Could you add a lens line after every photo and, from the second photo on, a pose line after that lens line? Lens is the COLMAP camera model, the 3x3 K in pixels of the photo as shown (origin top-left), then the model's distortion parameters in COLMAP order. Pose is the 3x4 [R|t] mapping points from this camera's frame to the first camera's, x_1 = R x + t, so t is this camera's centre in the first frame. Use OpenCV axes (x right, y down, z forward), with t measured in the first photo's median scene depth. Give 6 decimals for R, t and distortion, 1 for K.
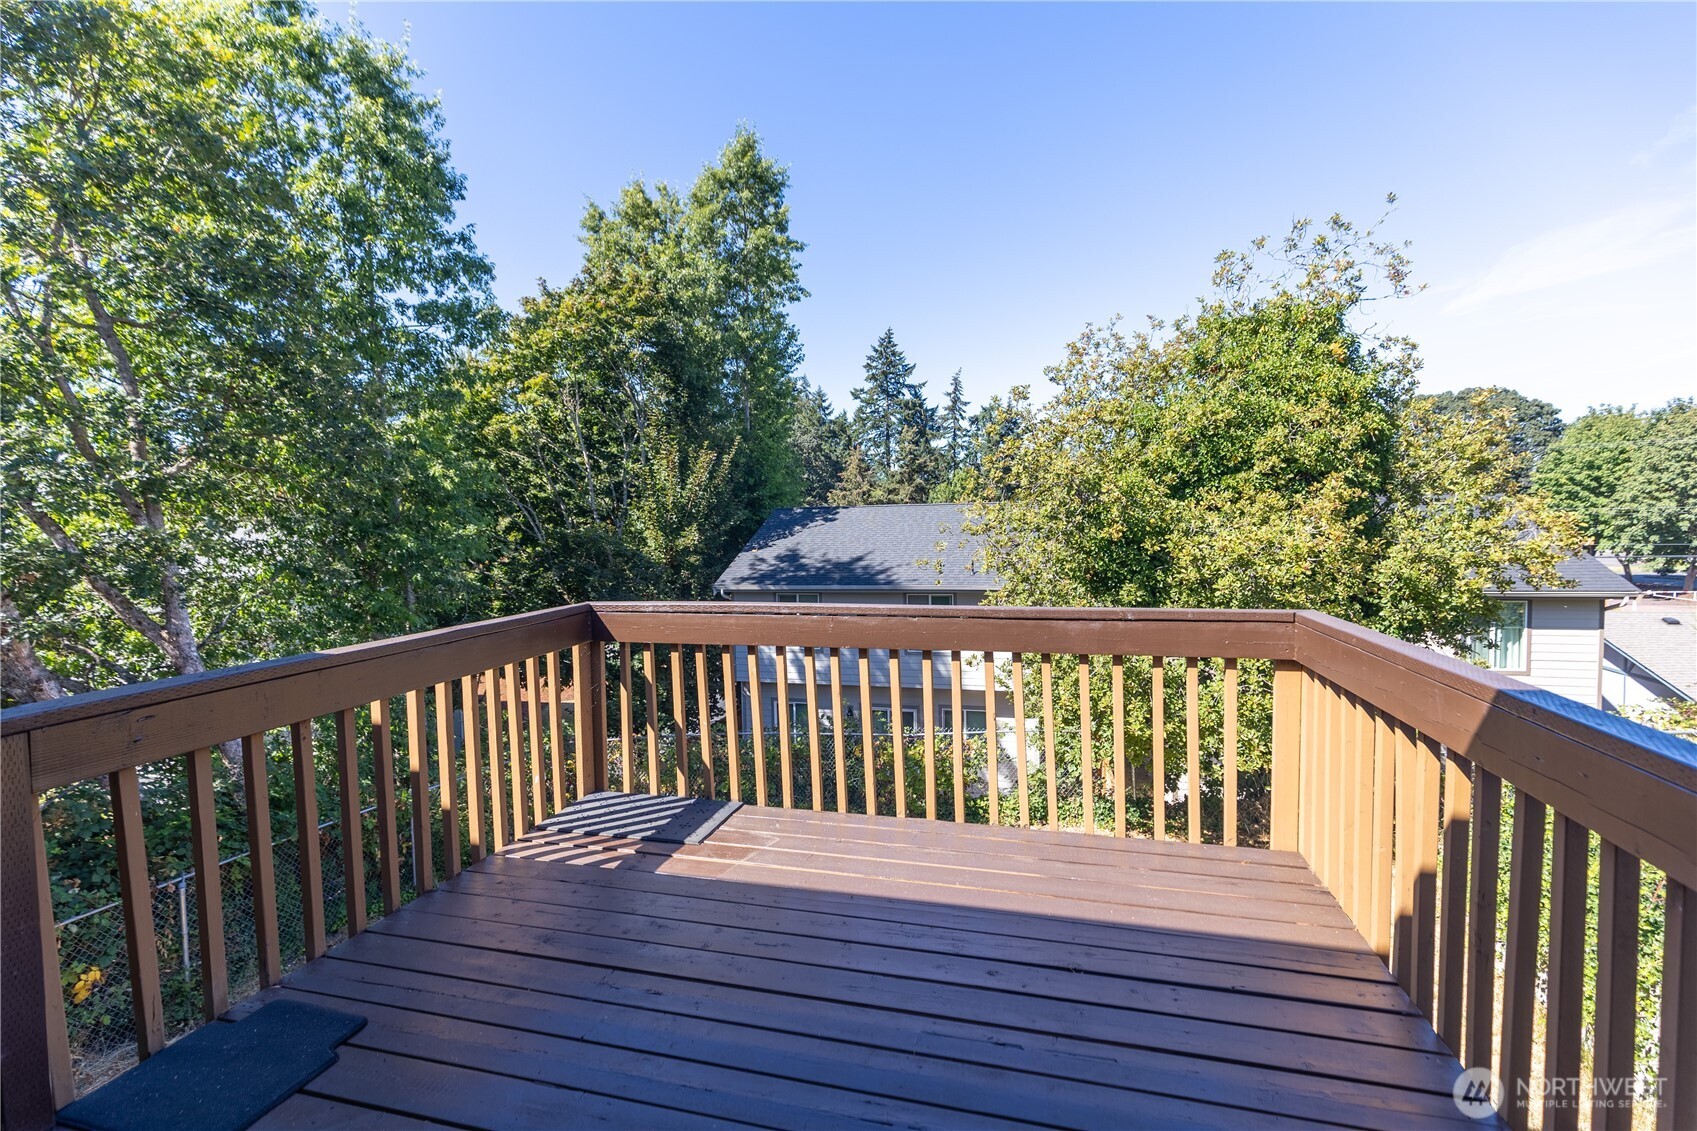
lens RADIAL K [[781.8, 0, 839.8], [0, 781.8, 560.0], [0, 0, 1]] dist [0.002304, -0.001466]
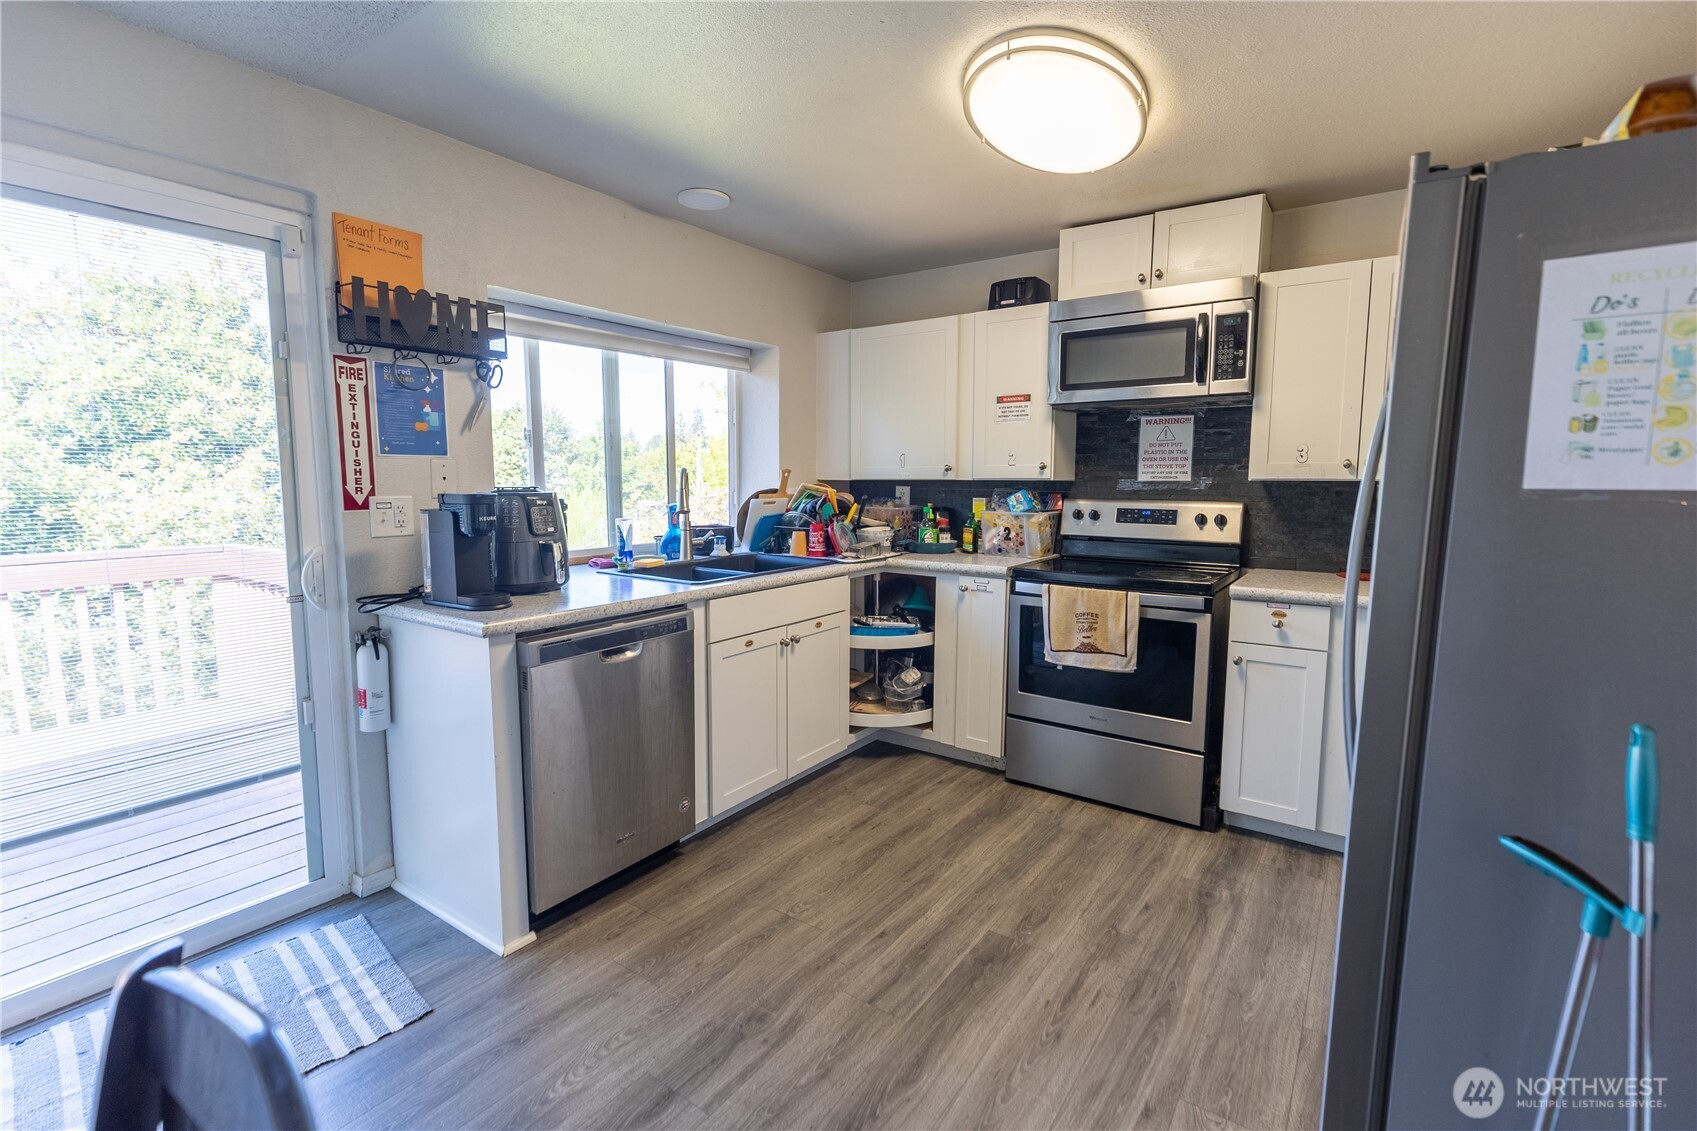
lens RADIAL K [[759.2, 0, 826.0], [0, 759.2, 560.9], [0, 0, 1]] dist [0.003419, -0.000217]
pose [[0.363943, -0.078204, 0.928132, -0.100336], [0.038551, 0.996880, 0.068880, 0.009810], [-0.930623, 0.010712, 0.365822, -0.172207]]
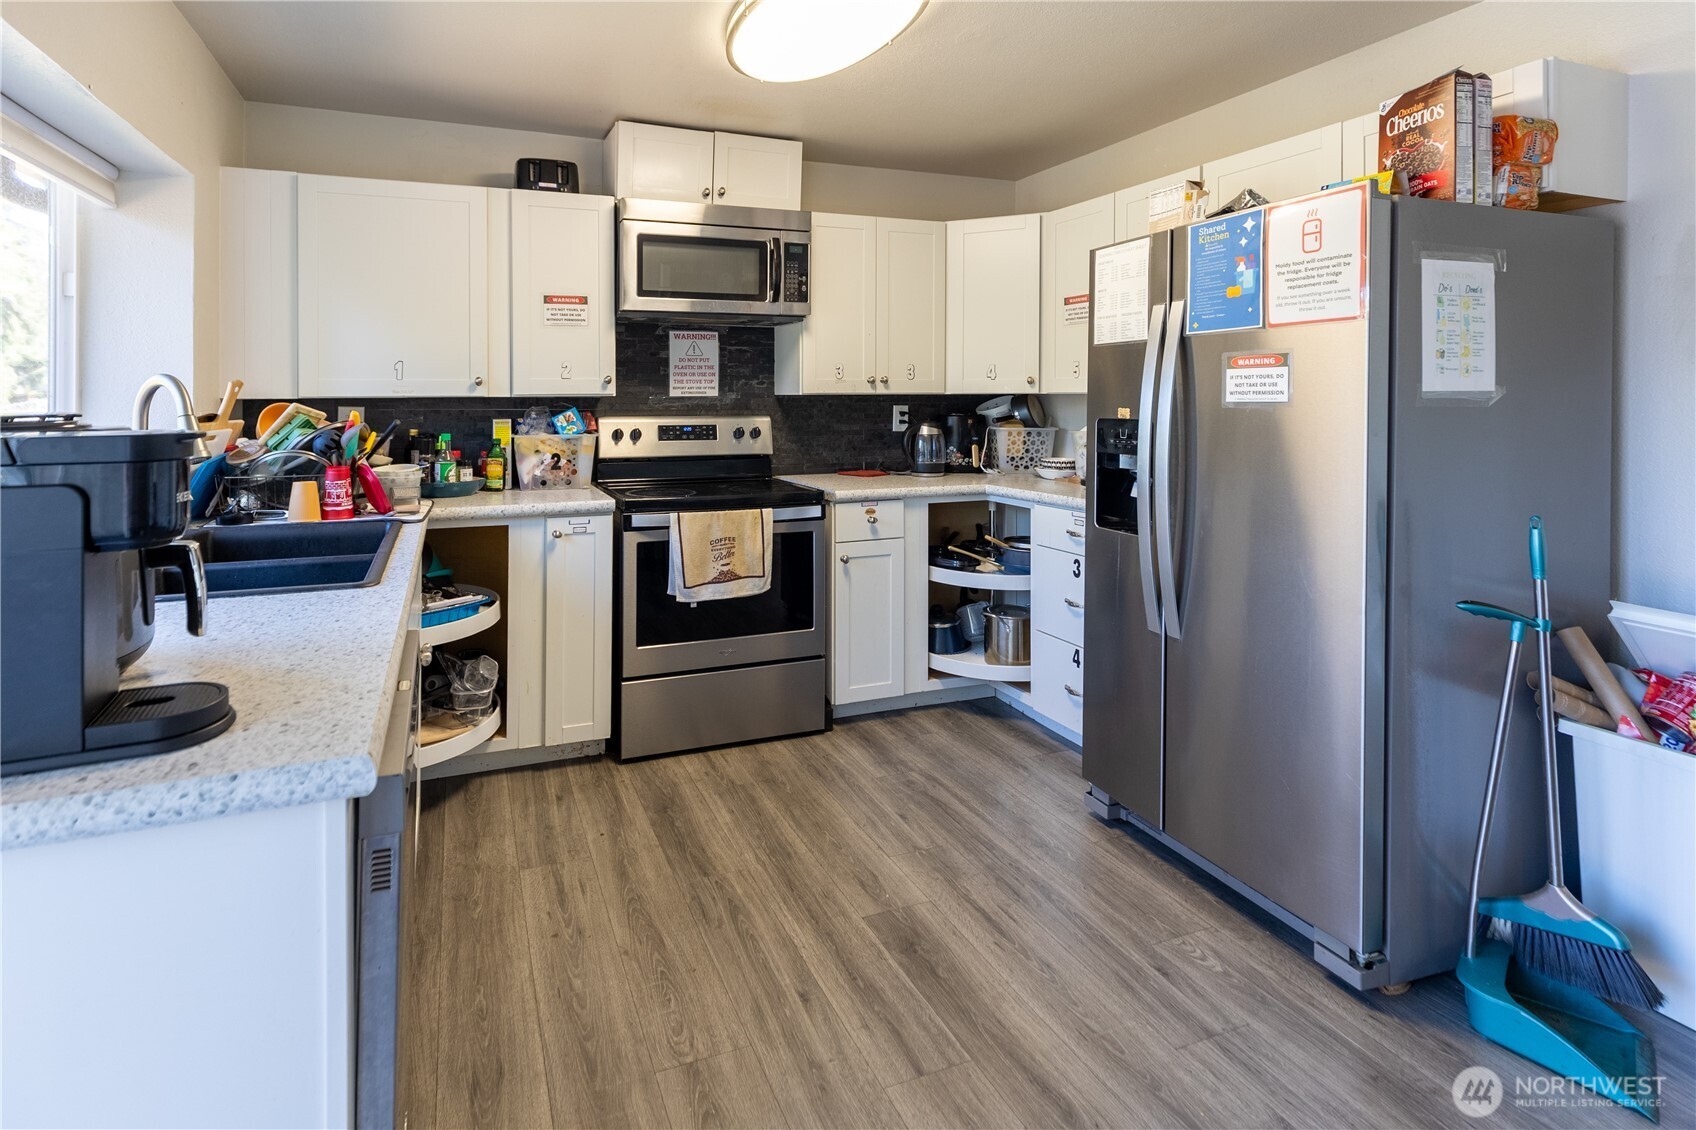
lens RADIAL K [[828.6, 0, 744.0], [0, 828.6, 405.1], [0, 0, 1]] dist [-0.000111, -0.000589]
pose [[-0.564527, 0.017953, 0.825219, -0.056175], [0.062096, 0.997854, 0.020771, 0.003314], [-0.823075, 0.062969, -0.564431, -0.044644]]
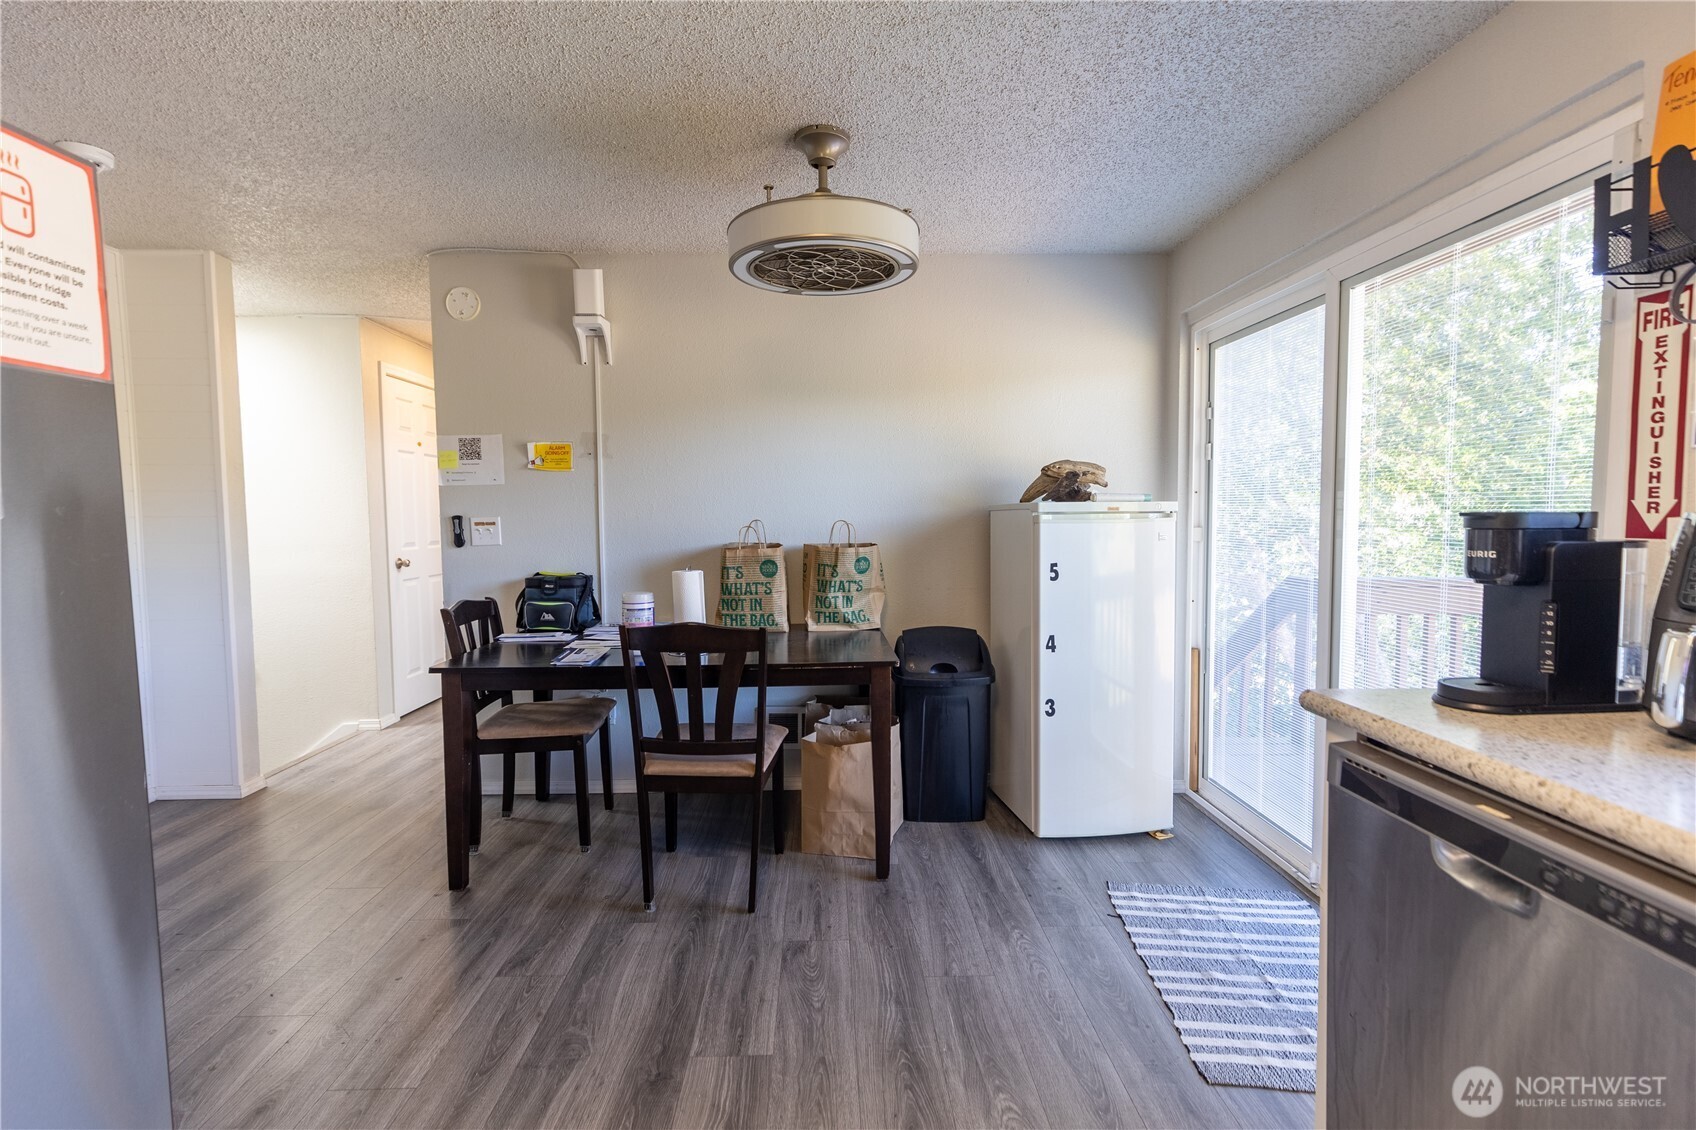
lens RADIAL K [[759.5, 0, 856.1], [0, 759.5, 557.2], [0, 0, 1]] dist [0.004405, -0.000016]
pose [[0.302146, 0.081013, -0.949813, 0.094115], [-0.052808, 0.996275, 0.068177, 0.007189], [0.951798, 0.029558, 0.305299, -0.148685]]
